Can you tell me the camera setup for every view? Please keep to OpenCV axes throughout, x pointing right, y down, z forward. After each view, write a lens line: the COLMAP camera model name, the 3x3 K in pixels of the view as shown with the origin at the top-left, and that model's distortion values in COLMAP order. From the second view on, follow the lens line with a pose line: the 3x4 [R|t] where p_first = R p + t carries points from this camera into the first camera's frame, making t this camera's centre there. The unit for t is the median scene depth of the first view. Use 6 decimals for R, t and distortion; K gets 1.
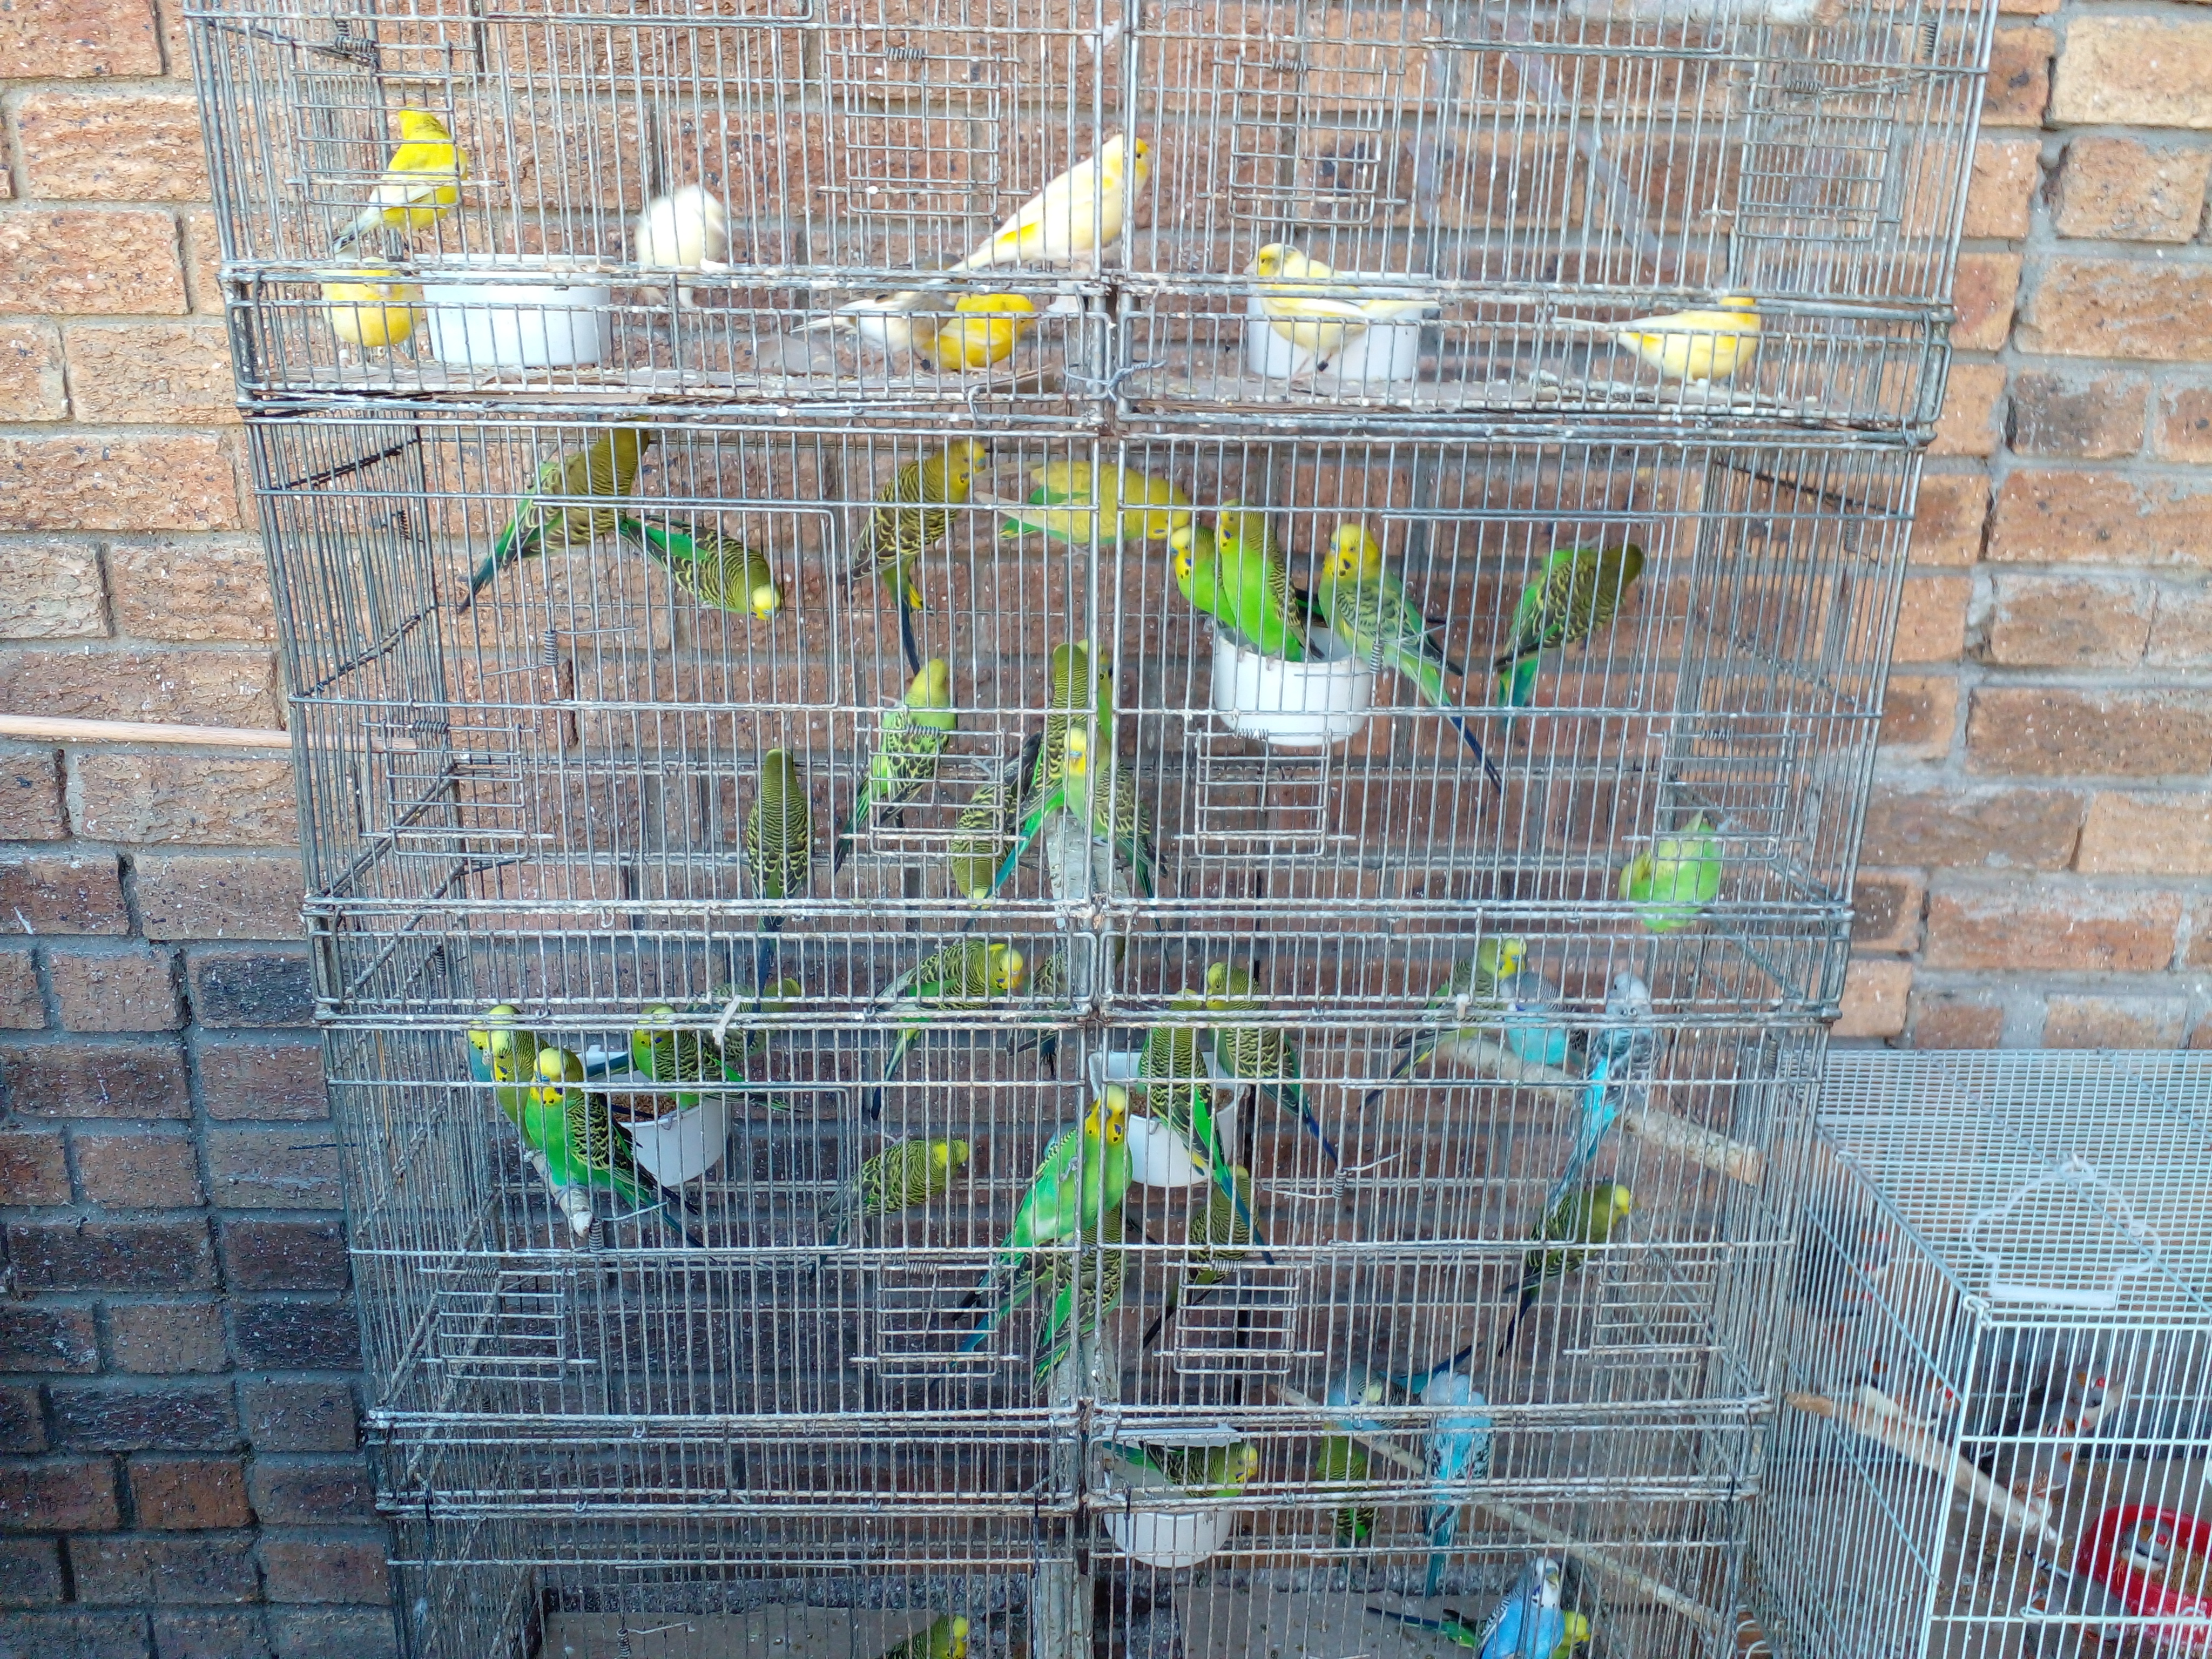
lens RADIAL K [[1790.5, 0, 1098.2], [0, 1790.5, 846.1], [0, 0, 1]] dist [0.028093, -0.047079]
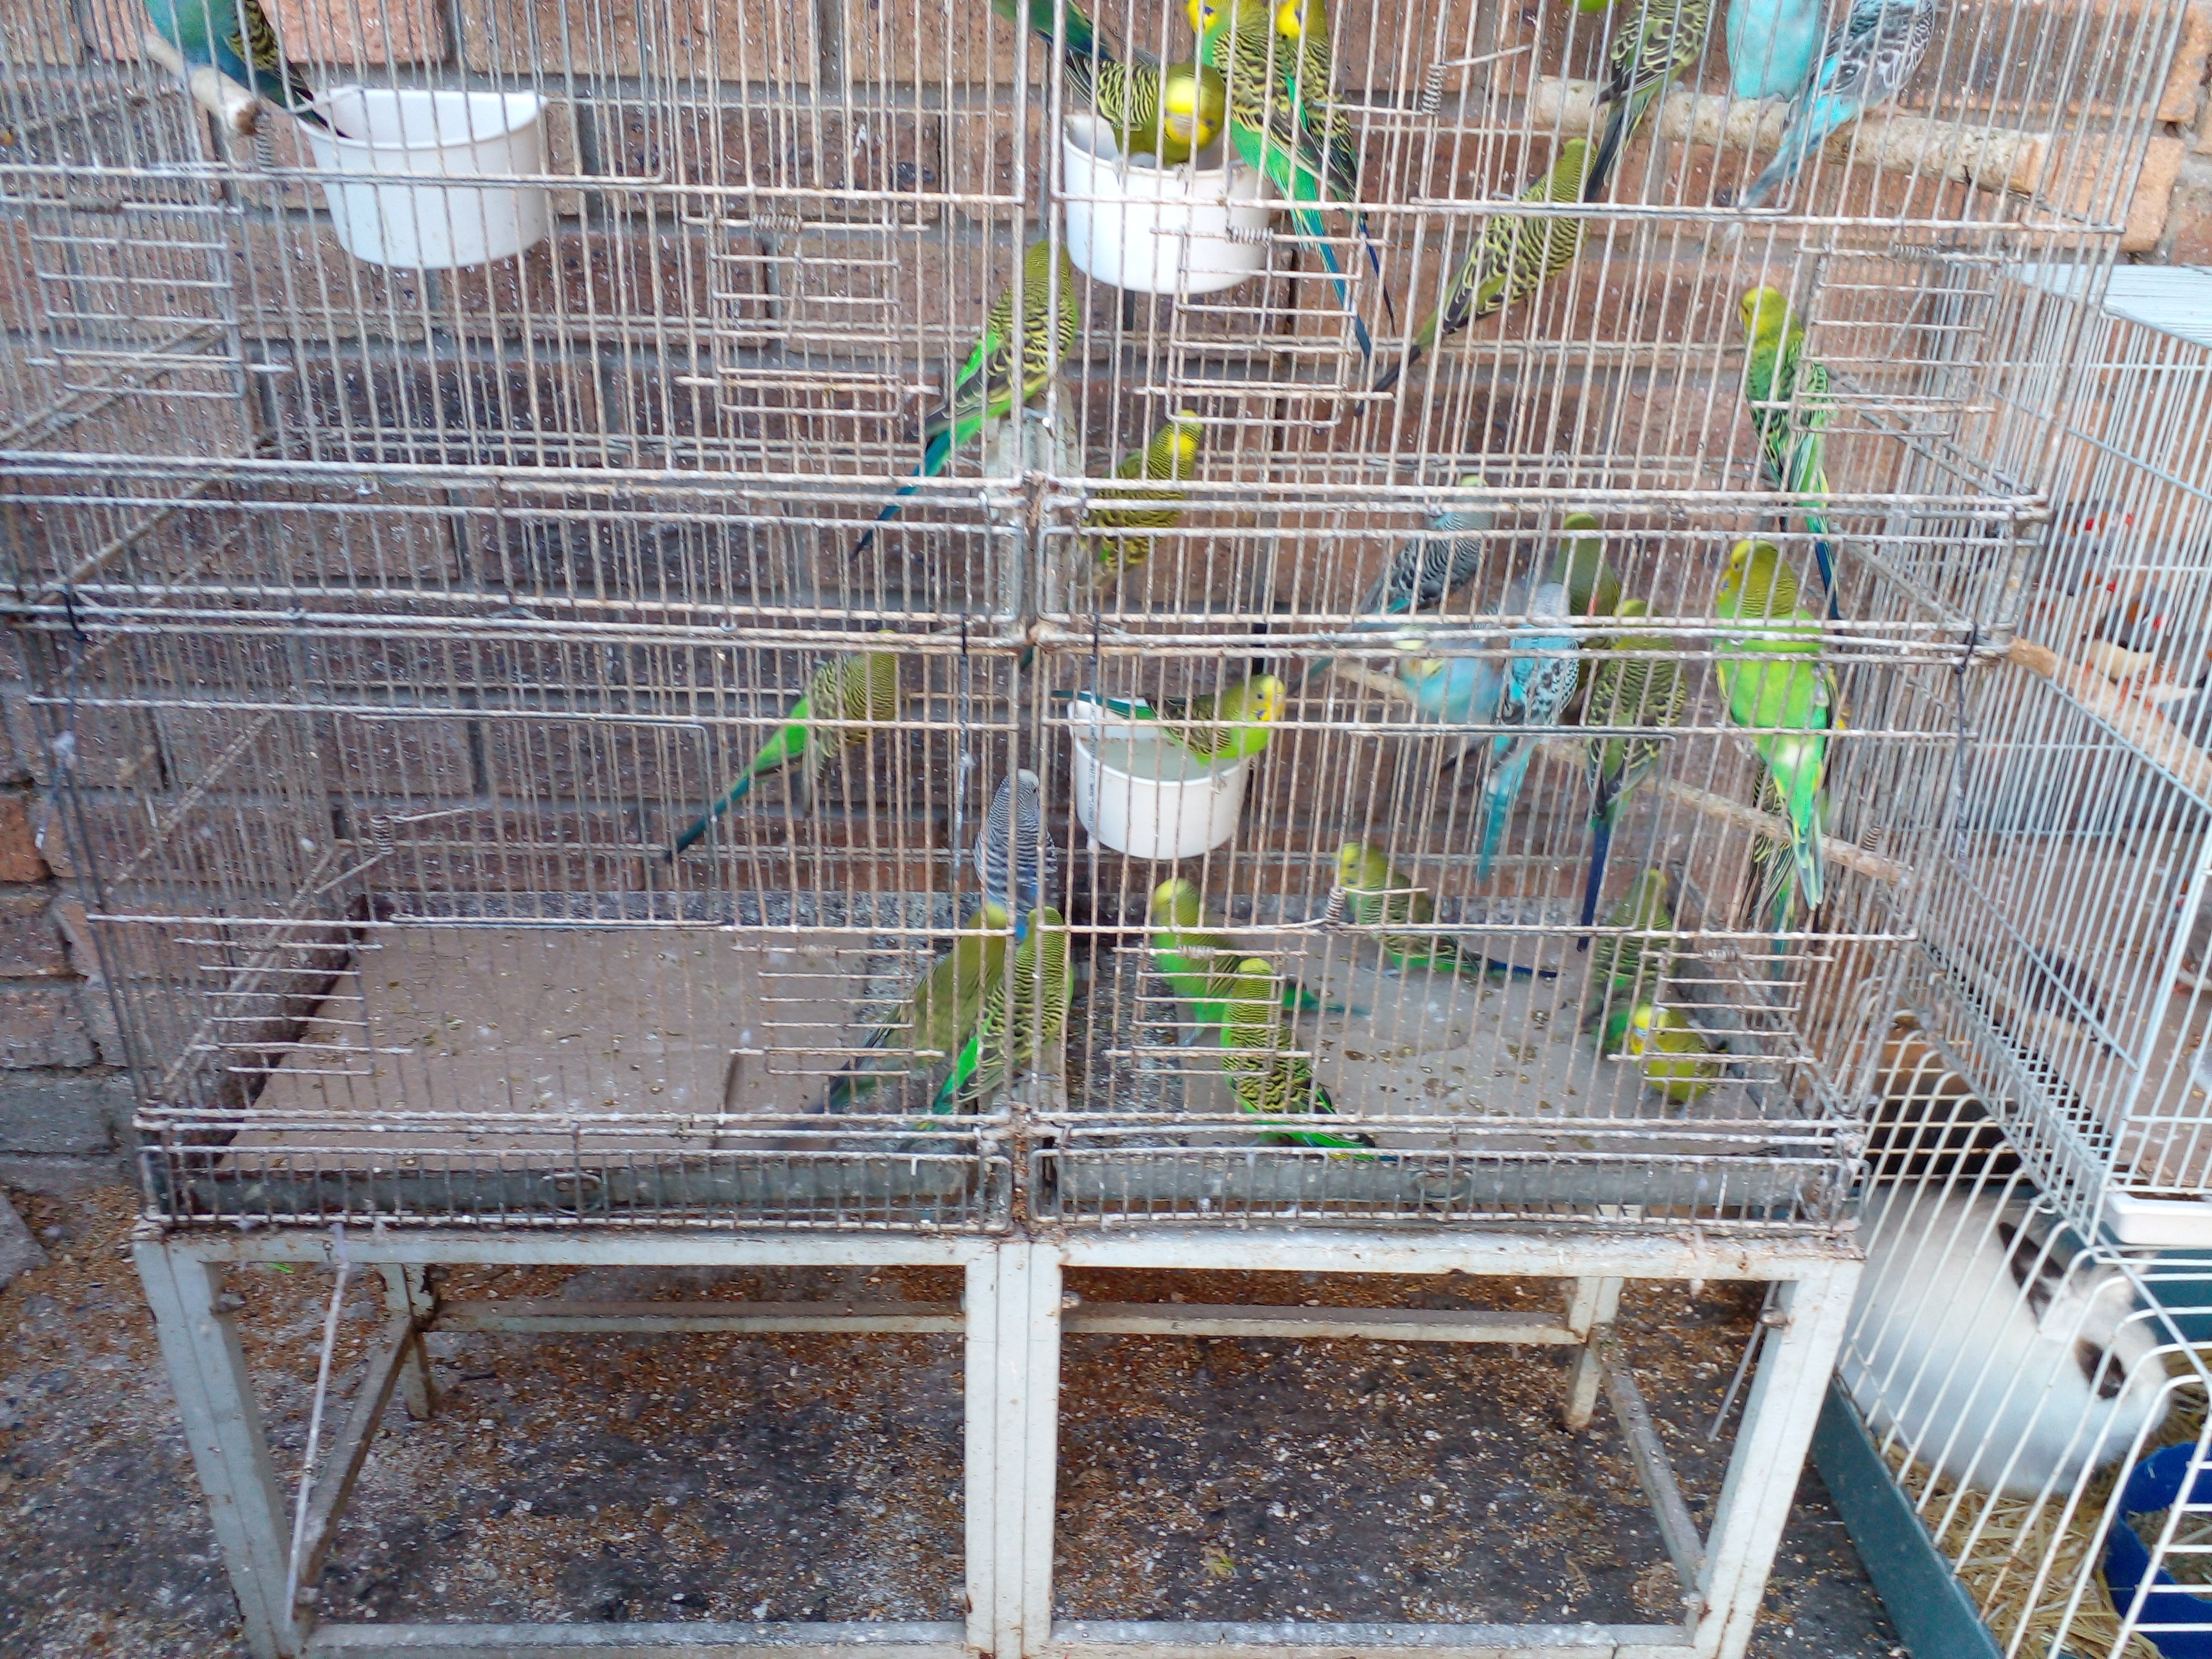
lens RADIAL K [[1790.5, 0, 1107.6], [0, 1790.5, 833.3], [0, 0, 1]] dist [0.028093, -0.047079]
pose [[0.999846, 0.015377, -0.008459, 0.032475], [-0.013754, 0.985923, 0.166631, 0.380882], [0.010902, -0.166489, 0.985983, 0.360961]]
